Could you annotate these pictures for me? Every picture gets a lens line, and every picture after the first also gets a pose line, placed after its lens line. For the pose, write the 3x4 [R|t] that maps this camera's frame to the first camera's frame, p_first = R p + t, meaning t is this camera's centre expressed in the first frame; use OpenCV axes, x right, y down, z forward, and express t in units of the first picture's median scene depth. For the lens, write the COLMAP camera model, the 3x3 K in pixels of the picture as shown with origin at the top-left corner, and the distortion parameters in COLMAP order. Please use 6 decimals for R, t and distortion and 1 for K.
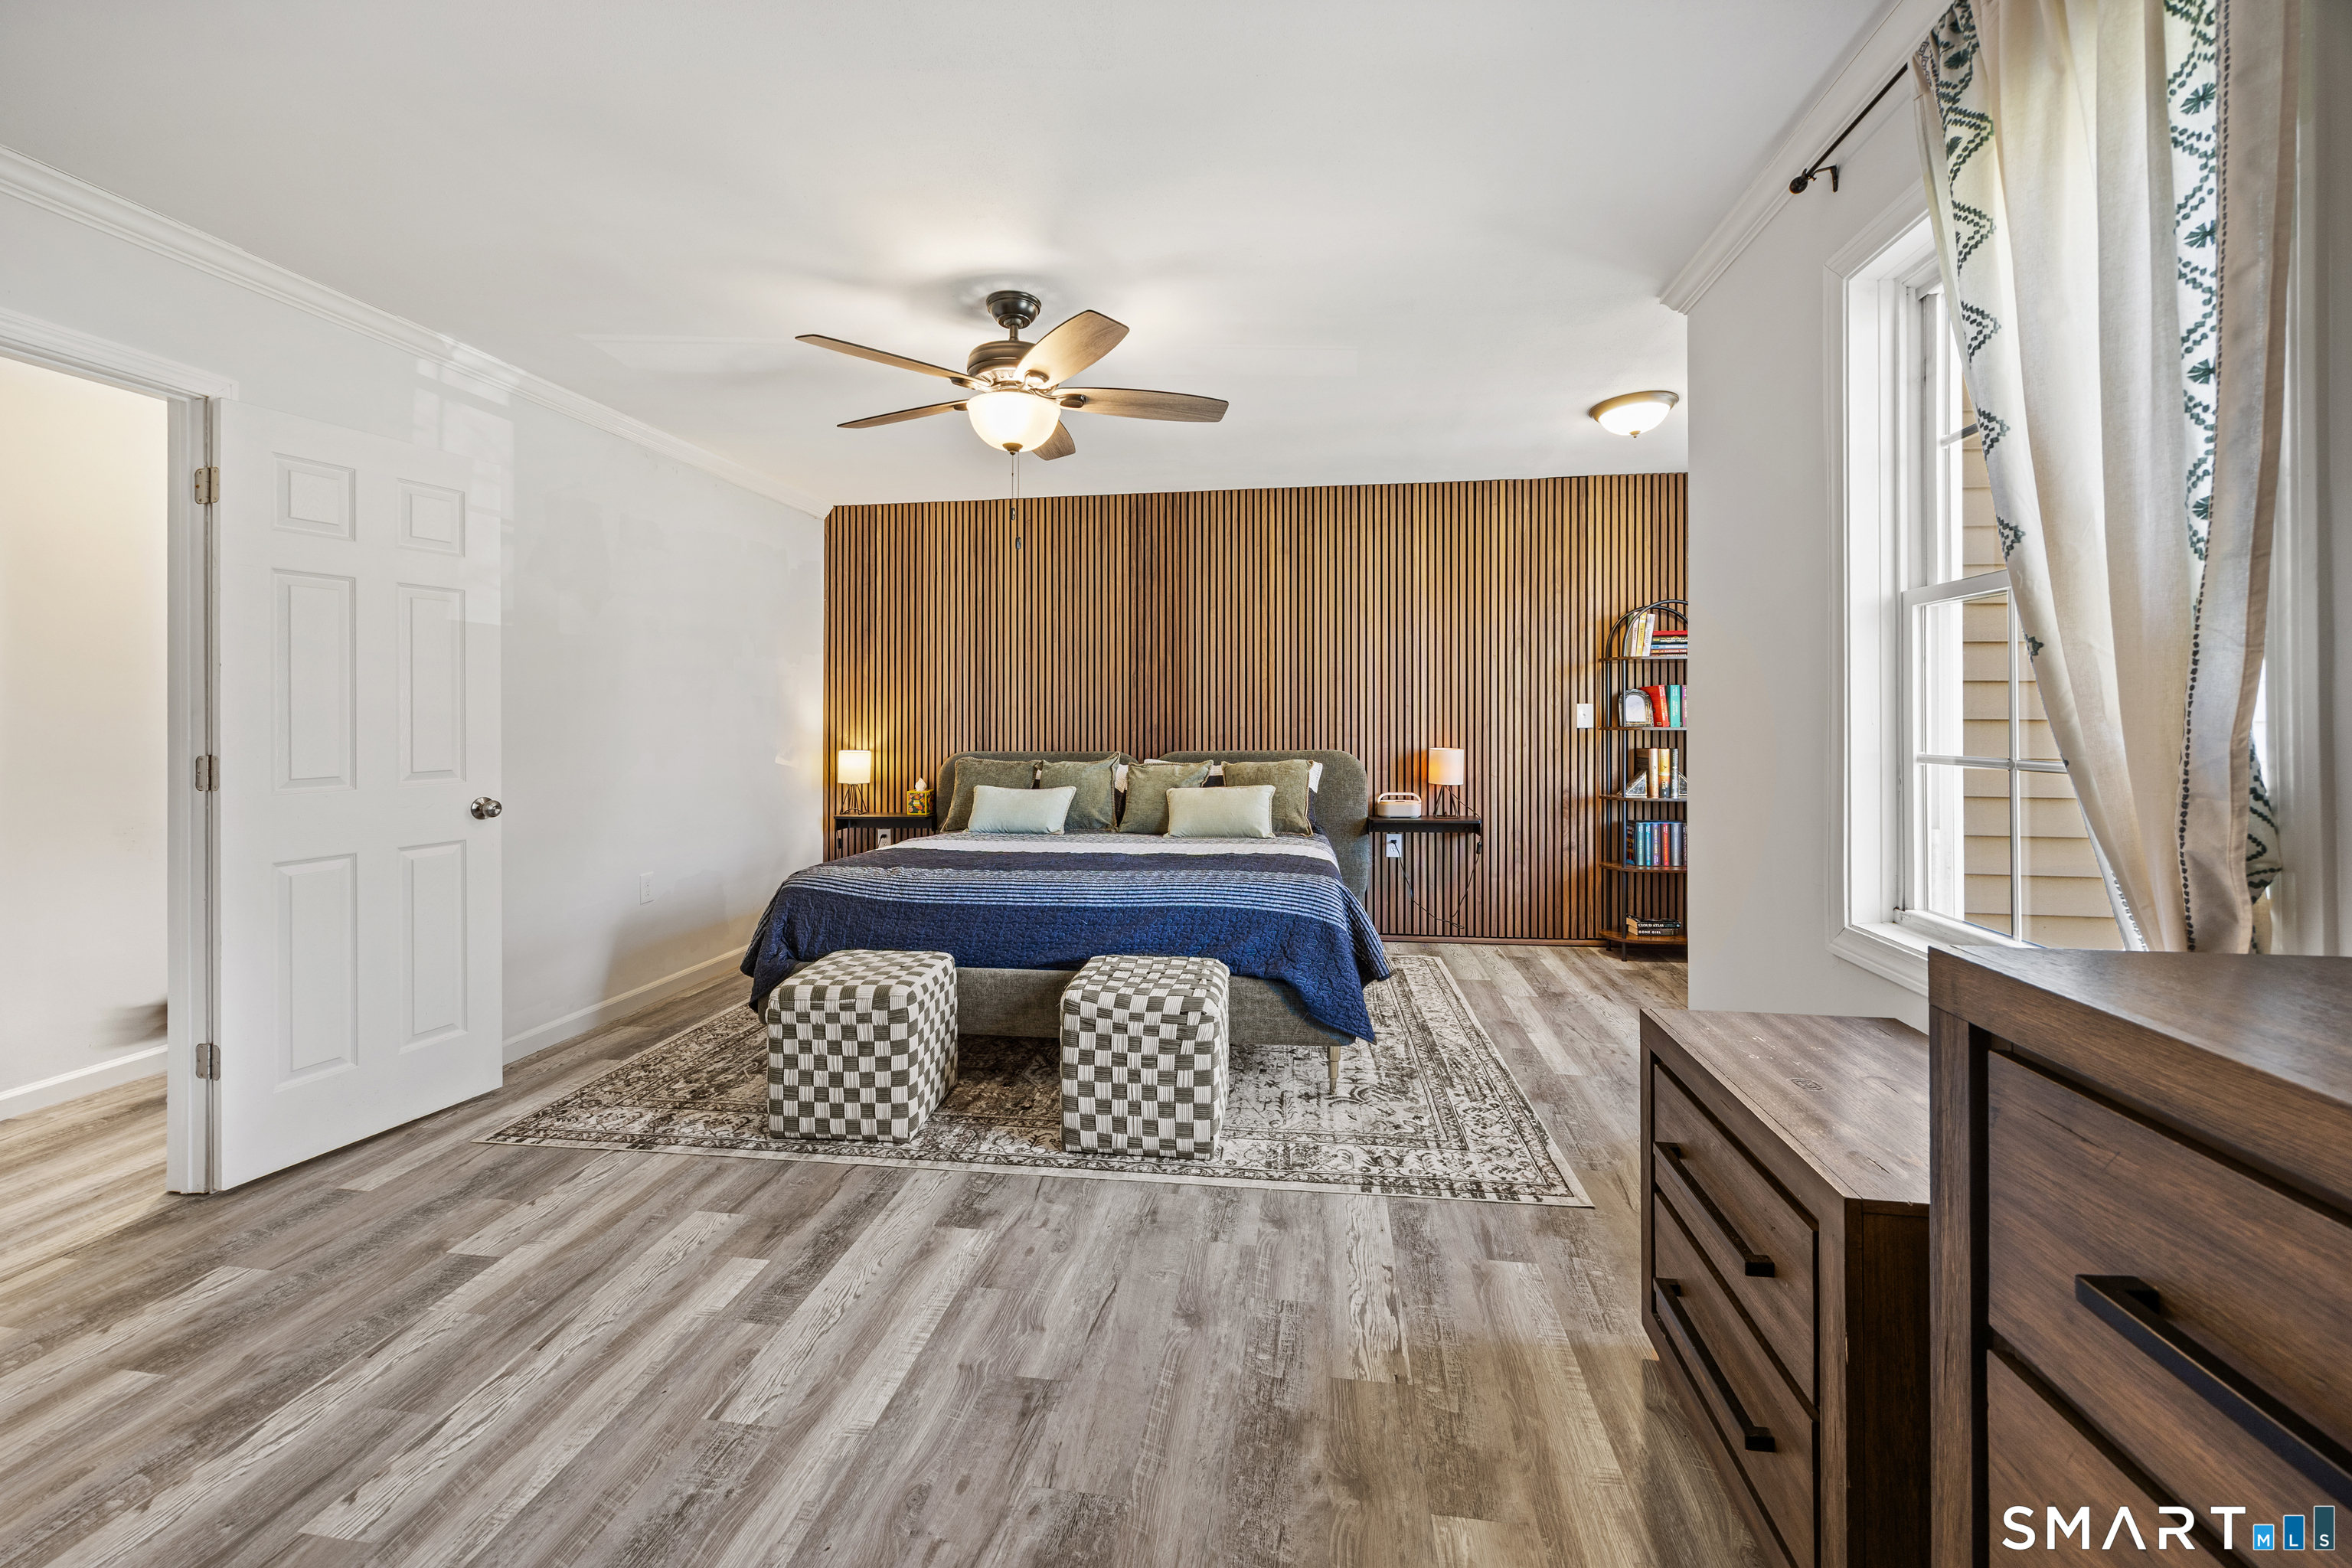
lens RADIAL K [[938.2, 0, 1176.7], [0, 938.2, 684.0], [0, 0, 1]] dist [0.000582, 0.000029]
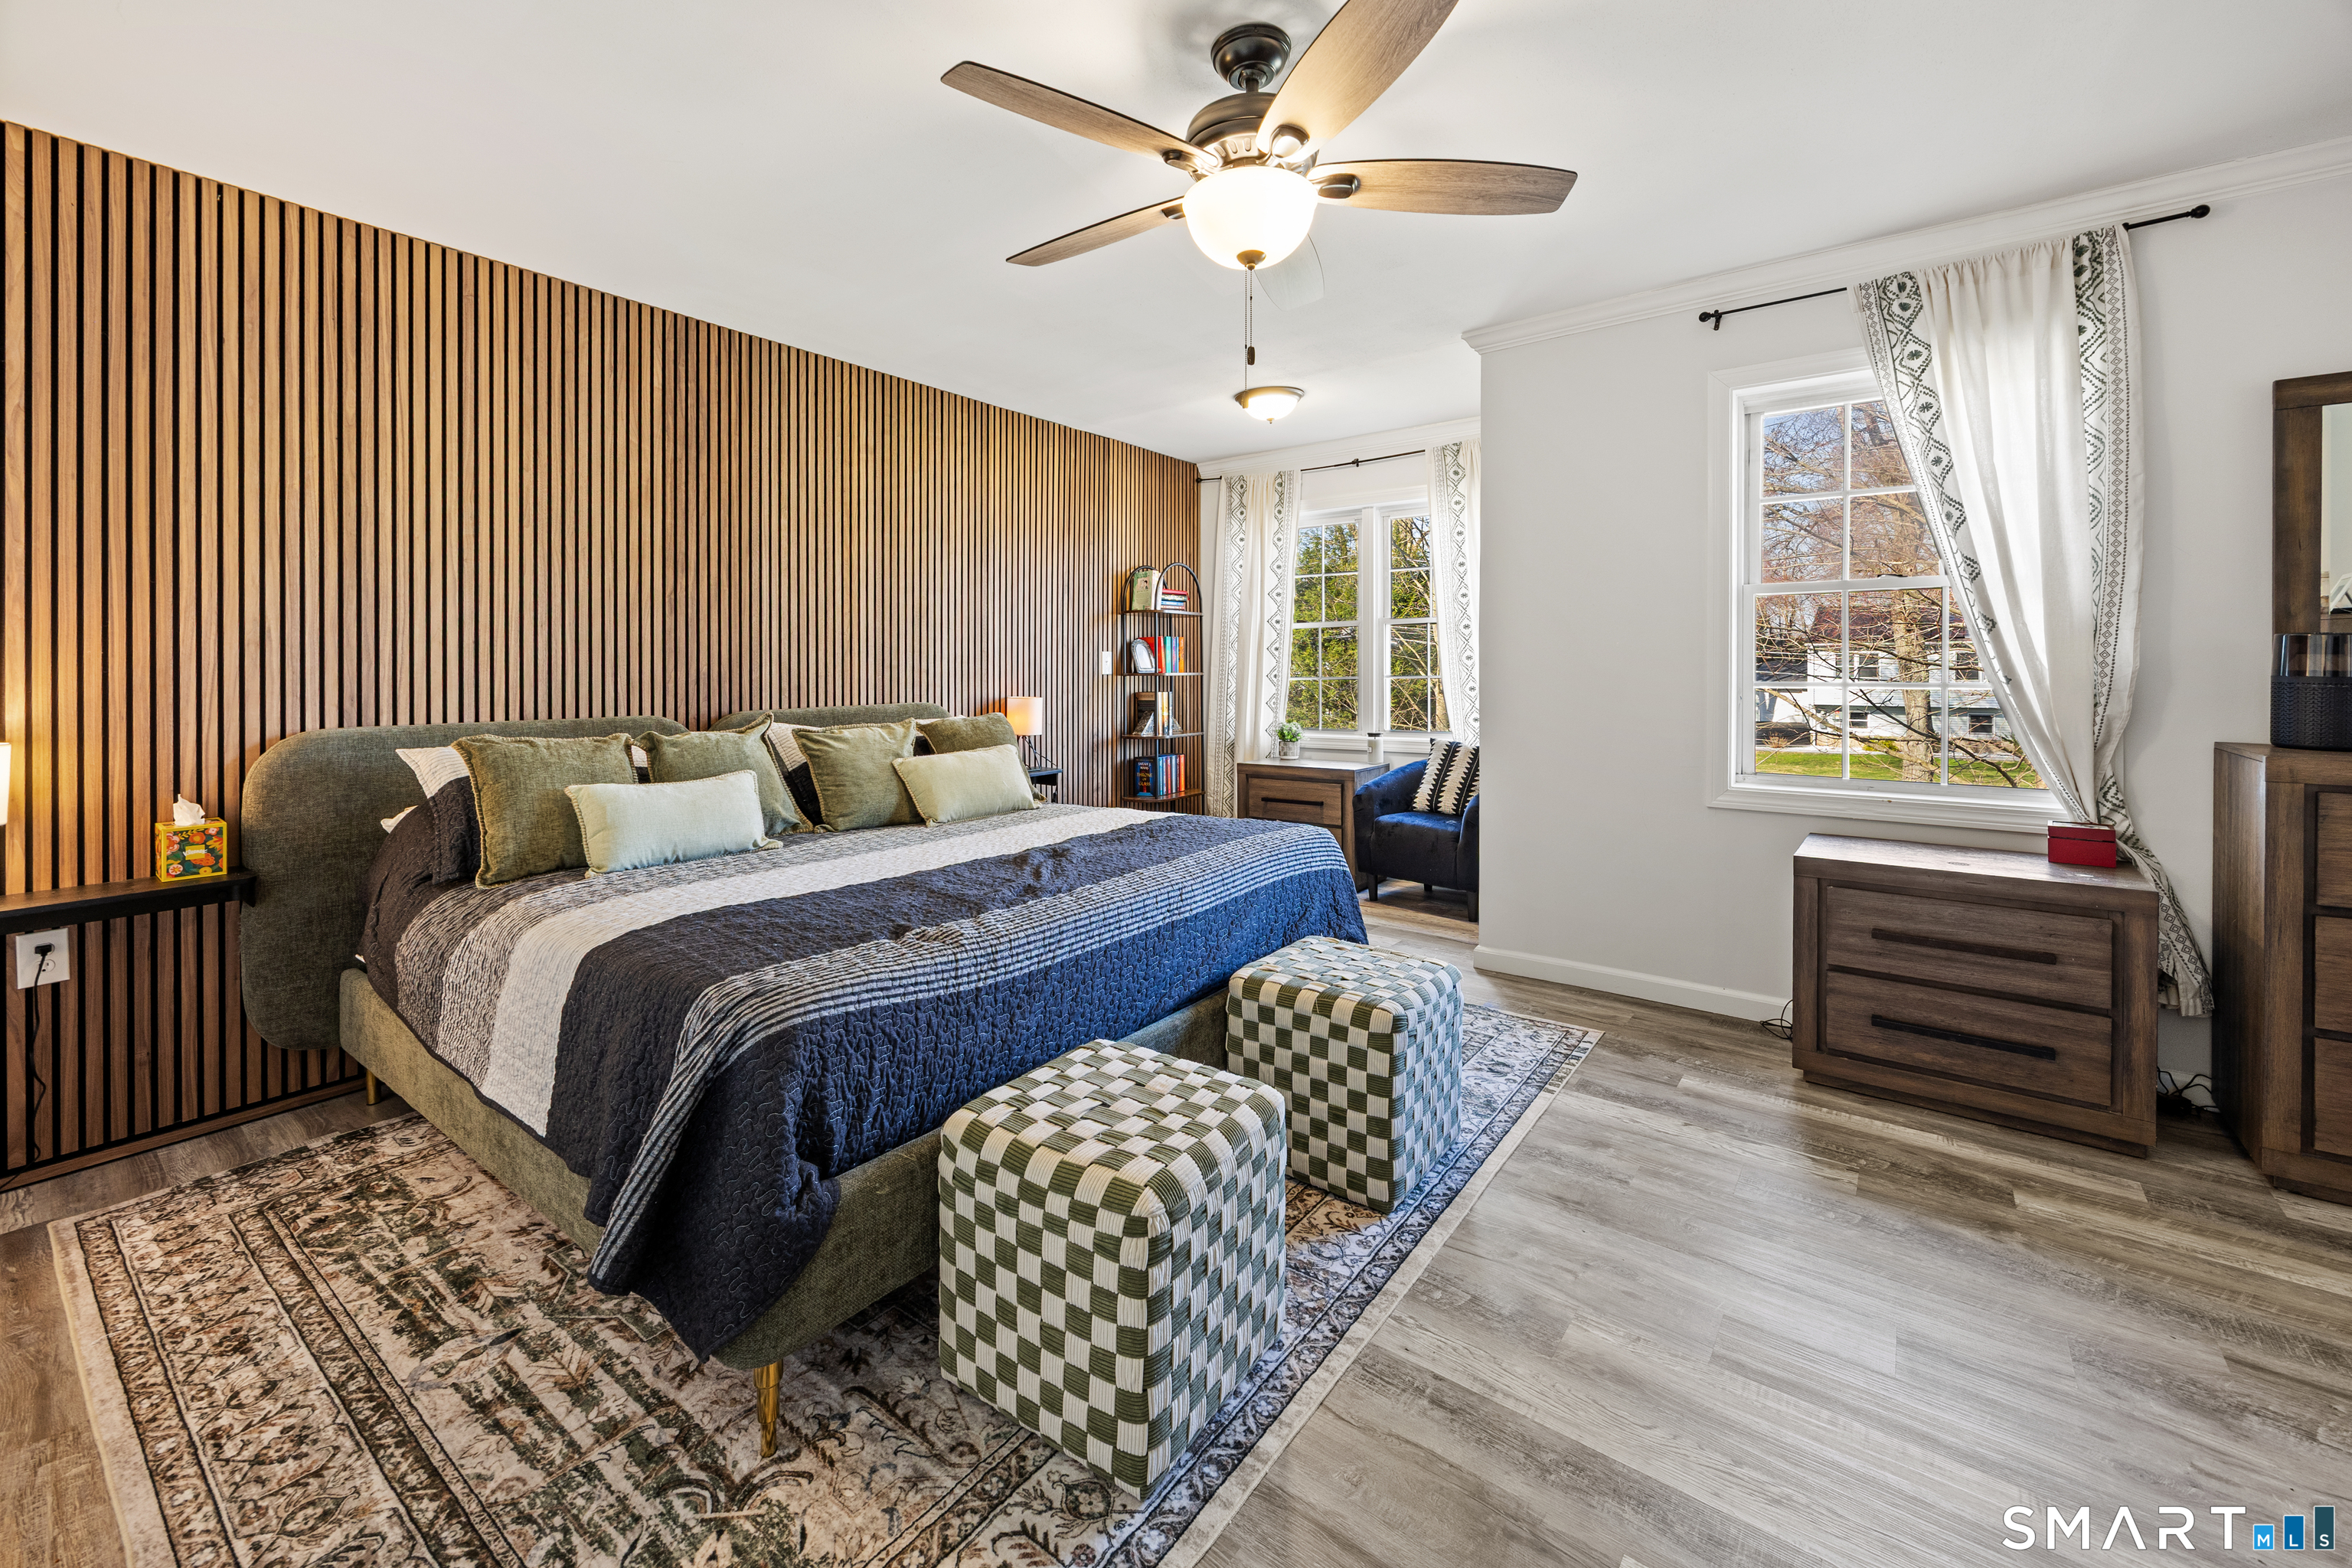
lens RADIAL K [[951.0, 0, 1178.9], [0, 951.0, 634.1], [0, 0, 1]] dist [-0.000050, 0.000060]
pose [[0.476060, 0.032788, 0.878801, -0.939392], [-0.035562, 0.999205, -0.018016, 0.035190], [-0.878693, -0.022675, 0.476848, 0.805052]]
